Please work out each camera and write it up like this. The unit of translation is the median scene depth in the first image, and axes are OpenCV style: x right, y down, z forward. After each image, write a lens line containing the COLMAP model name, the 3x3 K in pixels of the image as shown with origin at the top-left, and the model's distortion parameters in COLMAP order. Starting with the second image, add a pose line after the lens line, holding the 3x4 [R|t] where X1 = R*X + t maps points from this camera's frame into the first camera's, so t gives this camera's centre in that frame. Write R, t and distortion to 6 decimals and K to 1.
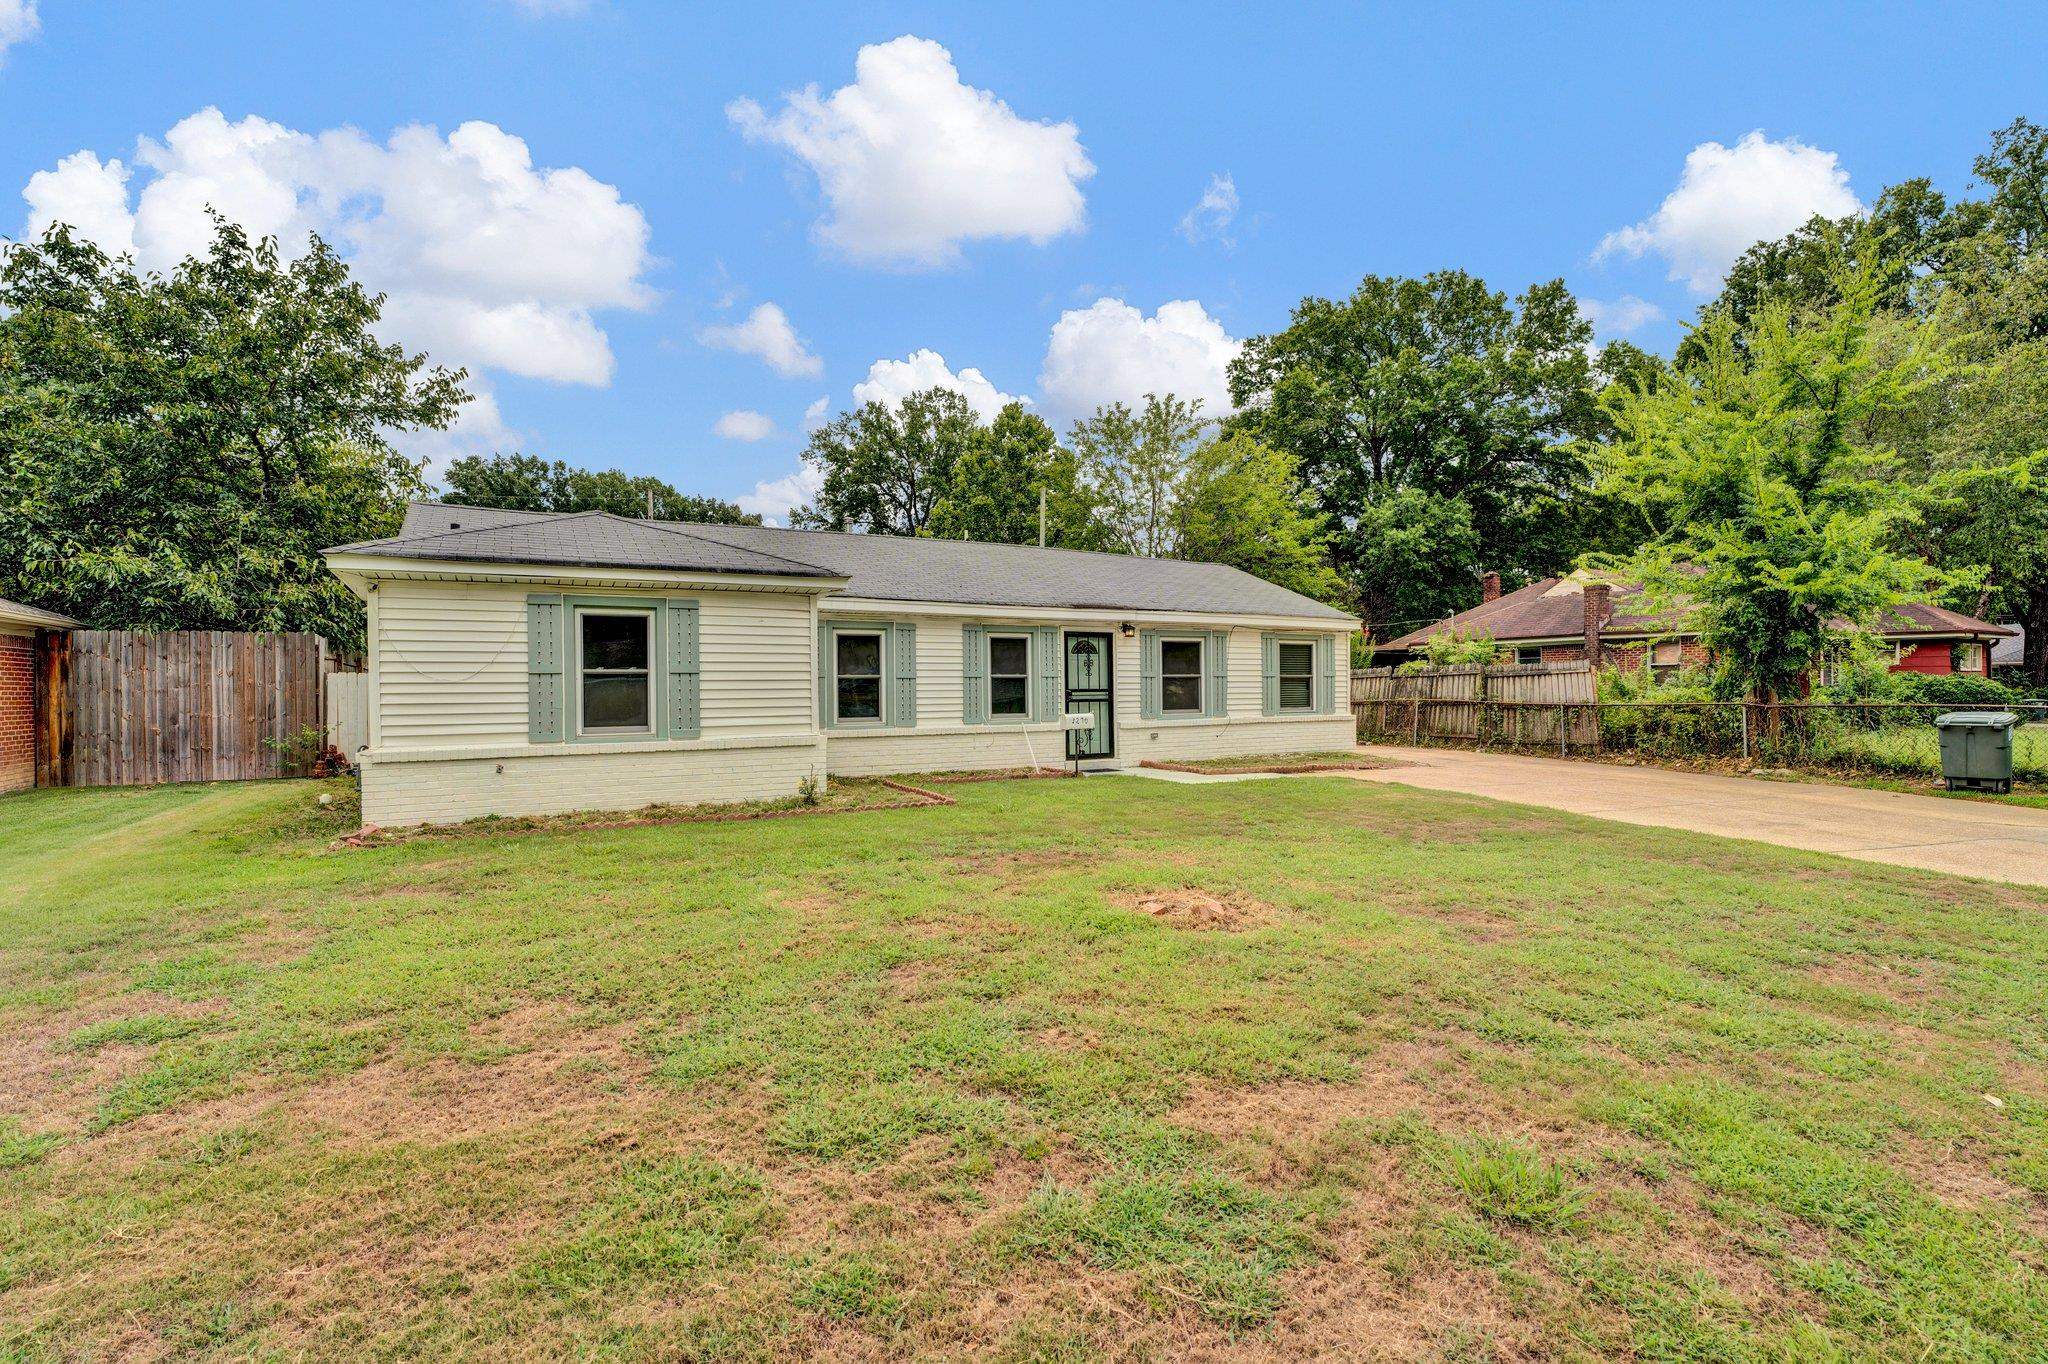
lens RADIAL K [[940.5, 0, 1034.3], [0, 940.5, 685.8], [0, 0, 1]] dist [-0.019311, 0.001383]
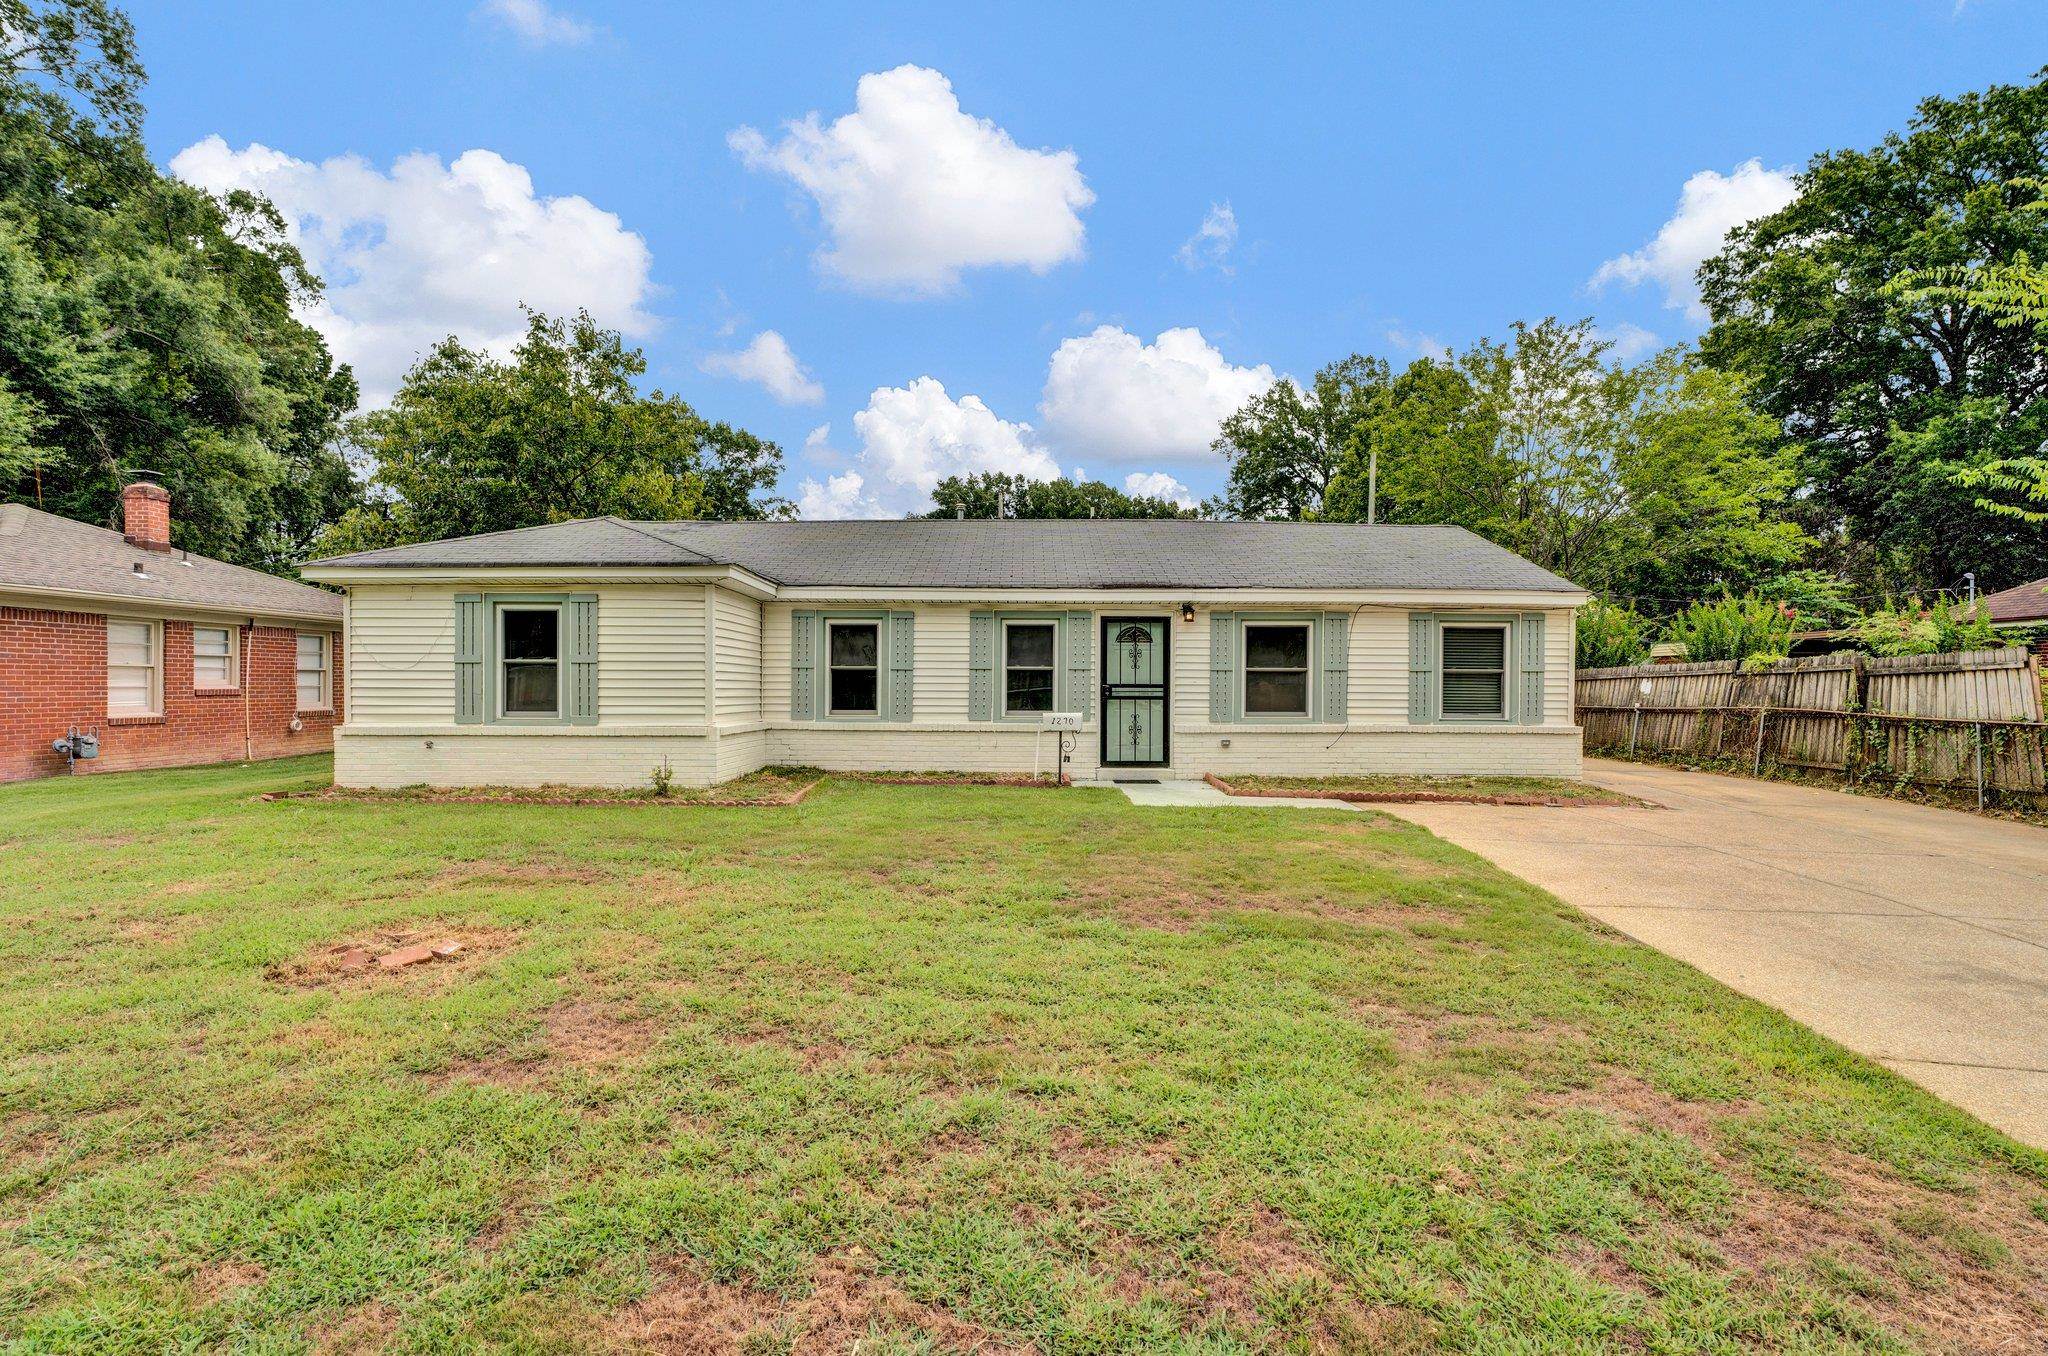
lens RADIAL K [[940.5, 0, 1028.7], [0, 940.5, 685.3], [0, 0, 1]] dist [-0.019311, 0.001383]
pose [[0.865960, 0.014707, -0.499896, 0.390715], [-0.011185, 0.999887, 0.010041, -0.002969], [0.499988, -0.003103, 0.866027, 0.219705]]
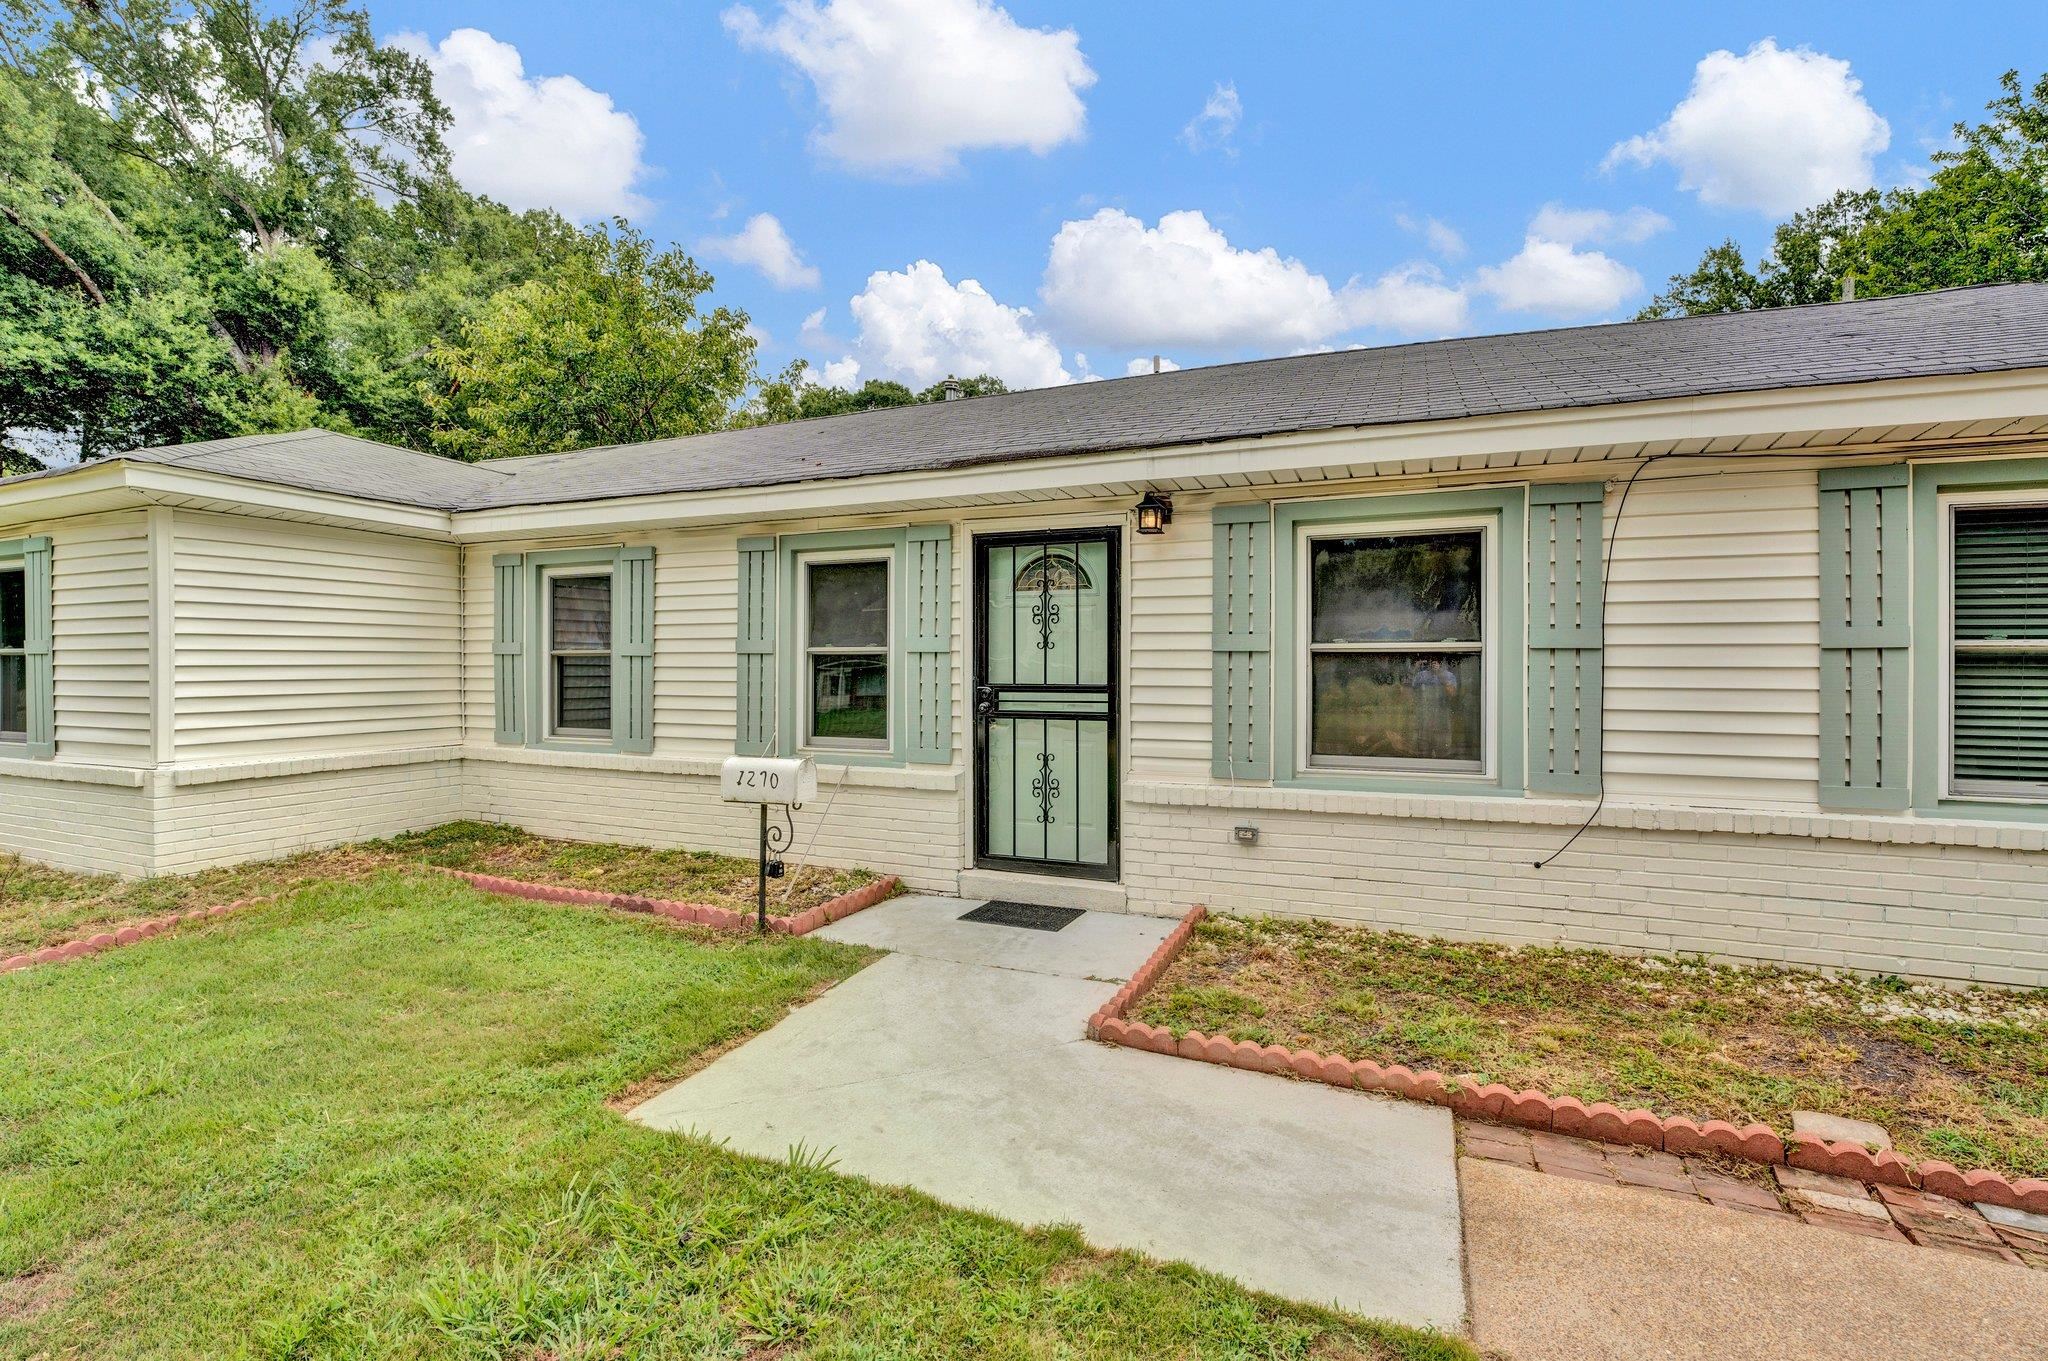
lens RADIAL K [[940.5, 0, 1032.0], [0, 940.5, 671.1], [0, 0, 1]] dist [-0.019311, 0.001383]
pose [[0.603850, 0.018190, -0.796890, 0.342883], [-0.000080, 0.999741, 0.022759, -0.010043], [0.797098, -0.013679, 0.603695, 0.762435]]
